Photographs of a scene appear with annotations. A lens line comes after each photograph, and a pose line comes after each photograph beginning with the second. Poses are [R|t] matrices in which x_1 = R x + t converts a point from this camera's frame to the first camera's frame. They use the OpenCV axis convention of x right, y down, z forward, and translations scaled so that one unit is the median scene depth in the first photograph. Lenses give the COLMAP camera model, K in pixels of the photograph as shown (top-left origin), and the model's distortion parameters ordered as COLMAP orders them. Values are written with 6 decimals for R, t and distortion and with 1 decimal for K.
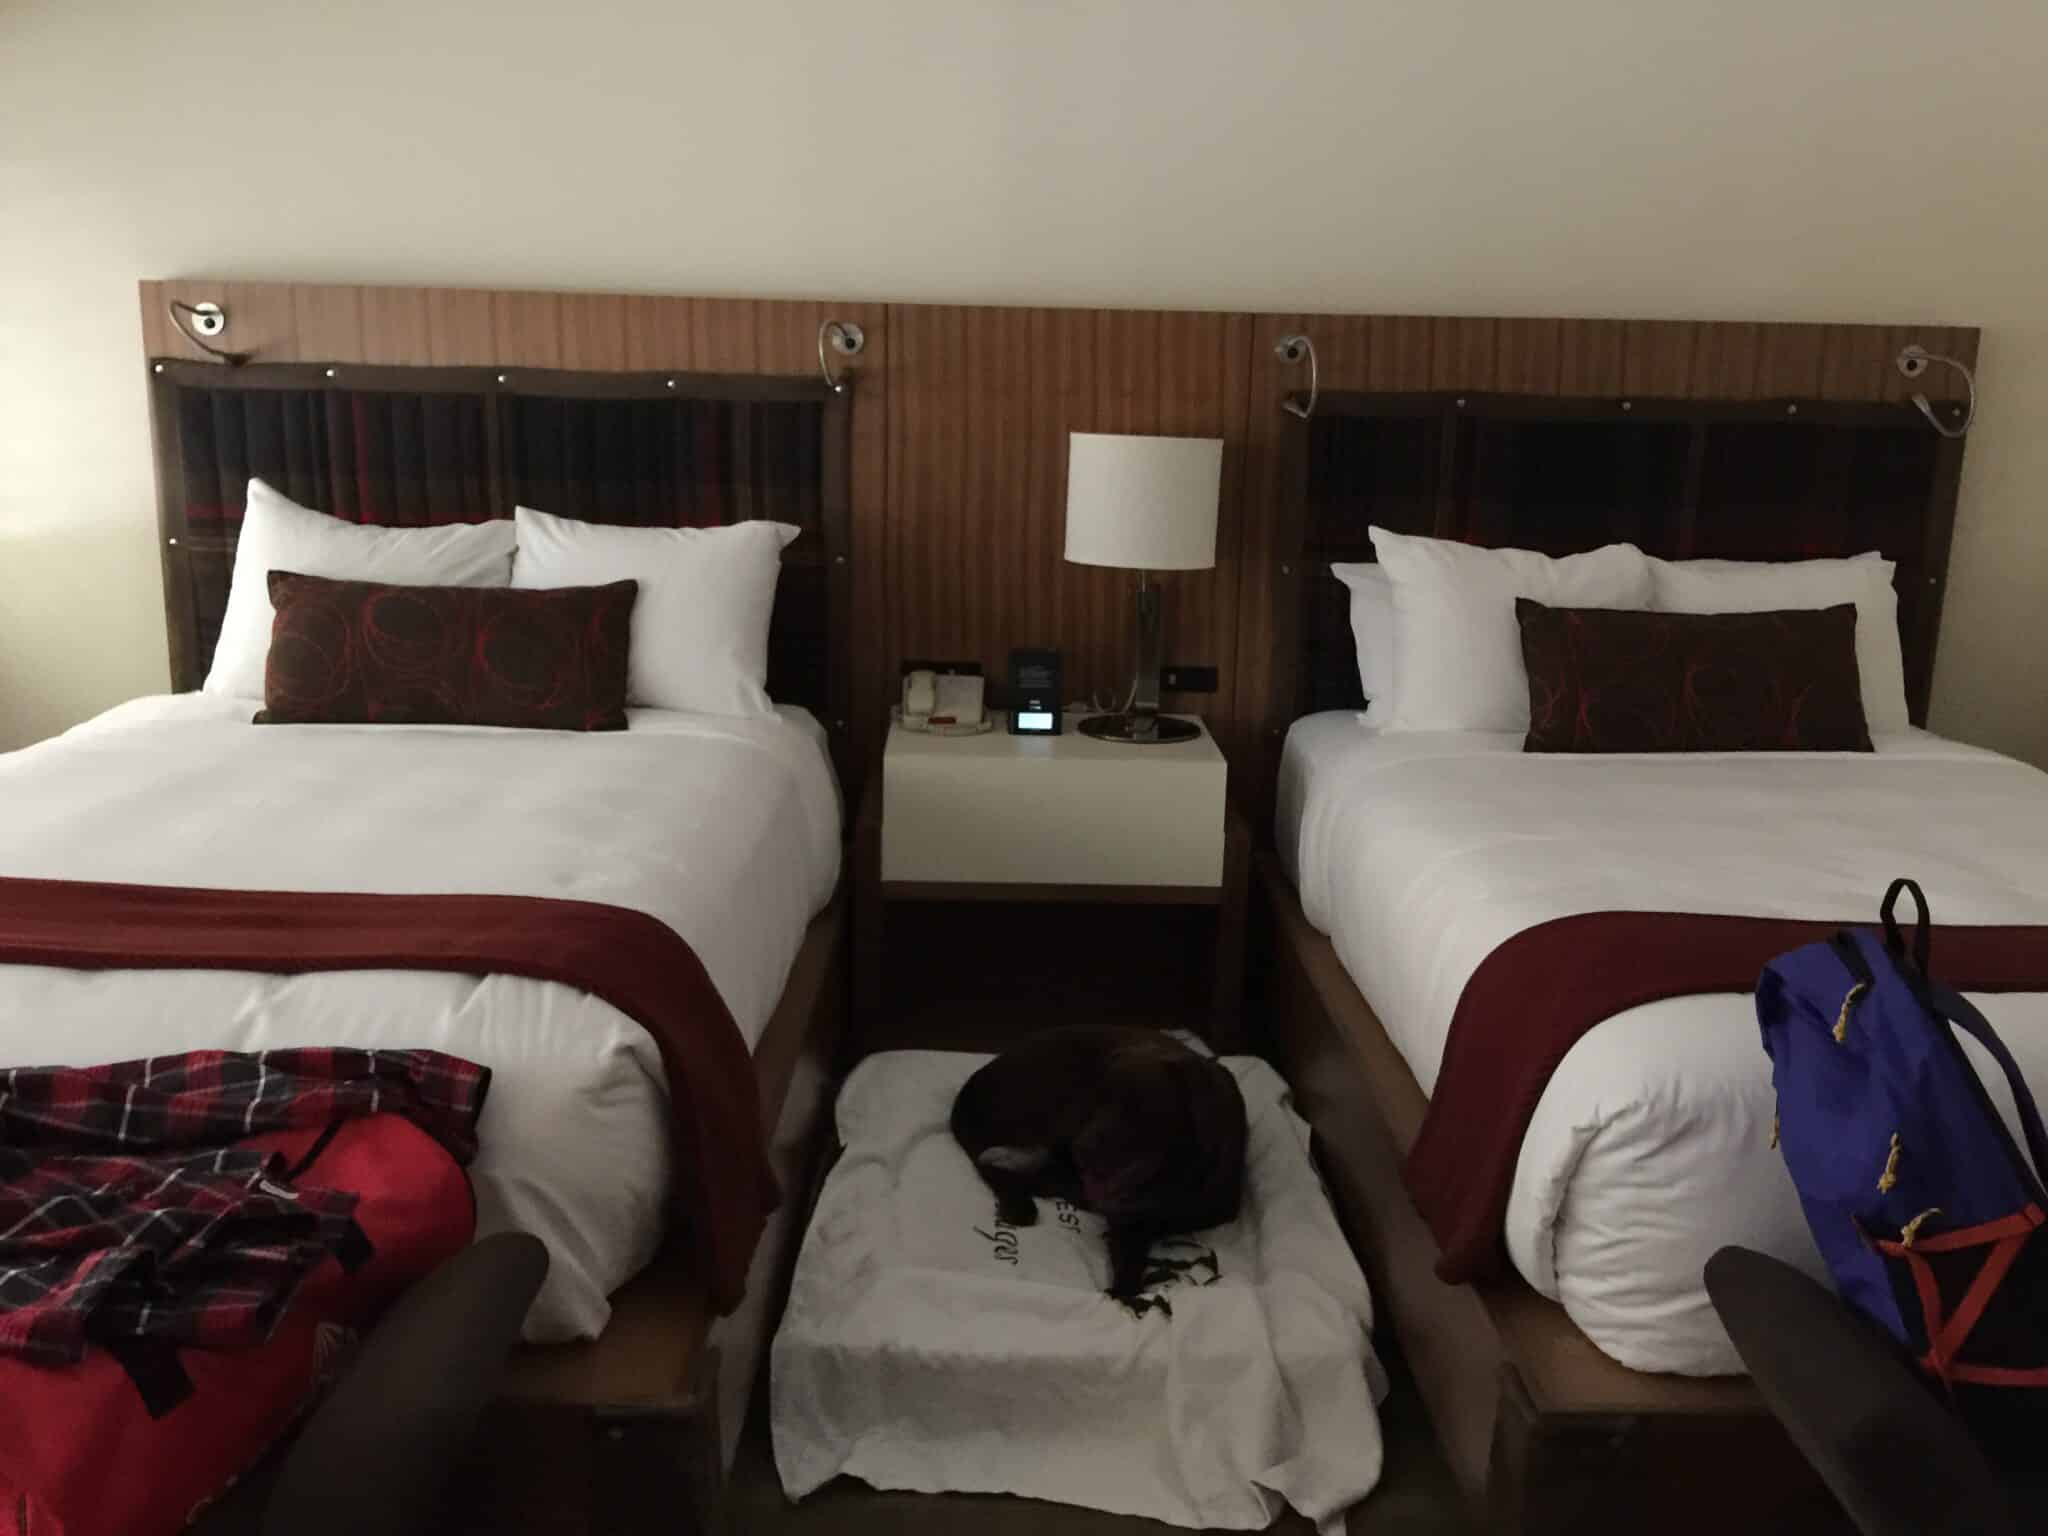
lens RADIAL K [[1707.9, 0, 1024.0], [0, 1707.9, 768.0], [0, 0, 1]] dist [-0.002527, -0.005381]
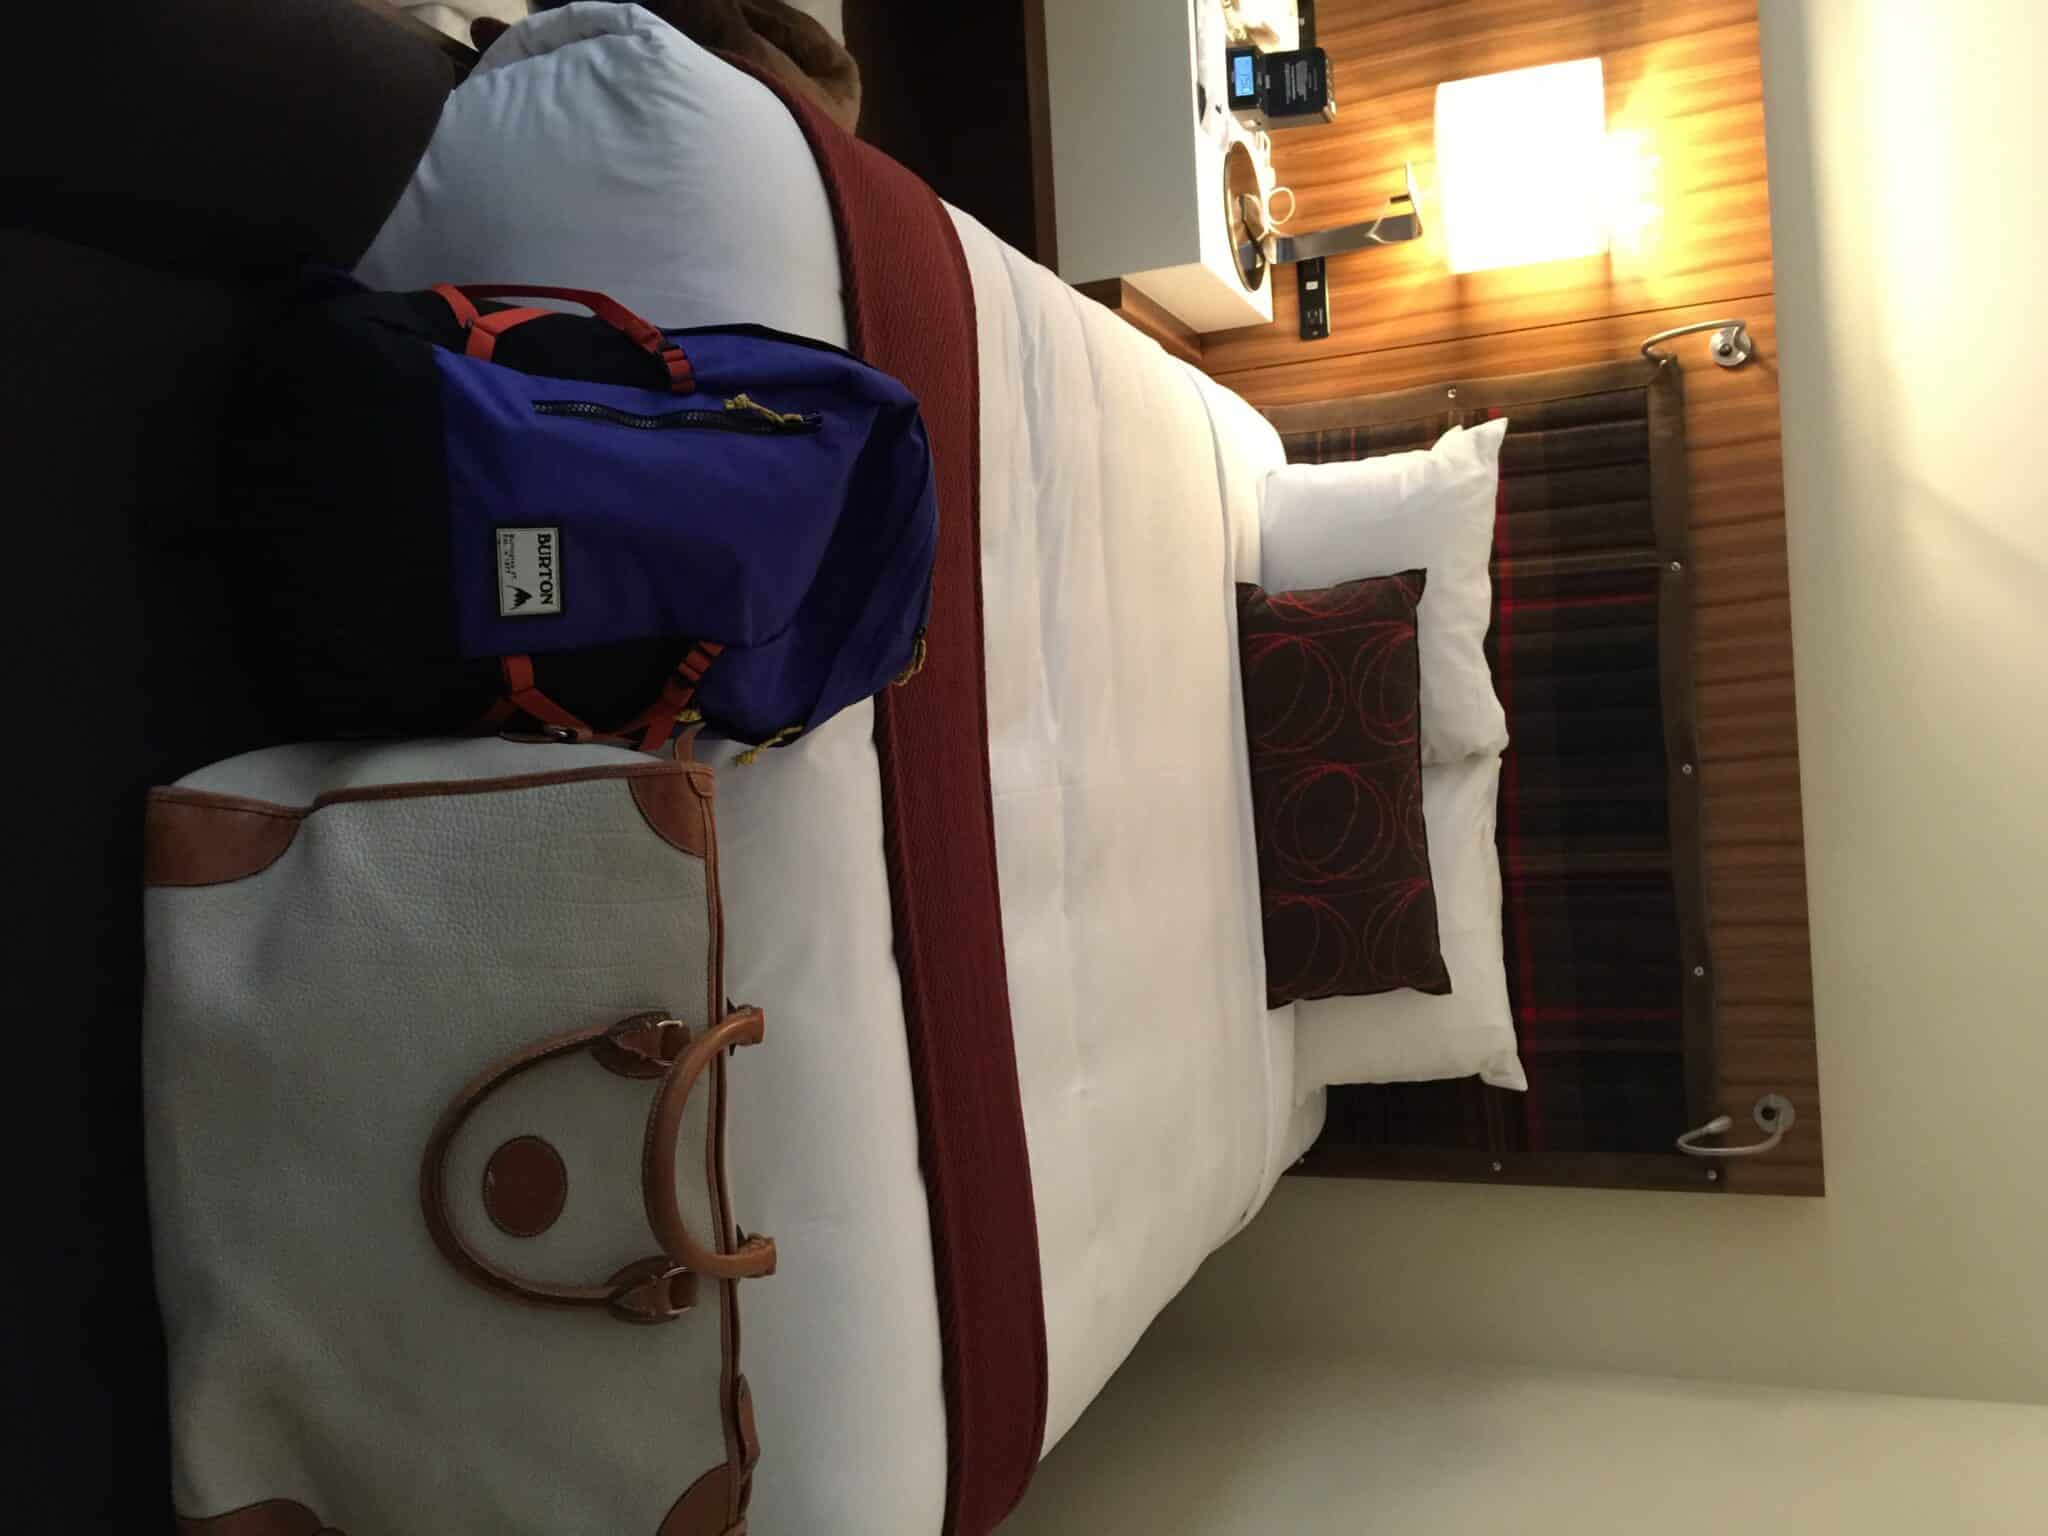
lens RADIAL K [[1707.9, 0, 1024.0], [0, 1707.9, 768.0], [0, 0, 1]] dist [-0.002527, -0.005381]
pose [[0.062985, 0.997220, -0.039815, 0.387083], [-0.984611, 0.068606, 0.160731, -0.033544], [0.163016, 0.029079, 0.986195, 0.156569]]
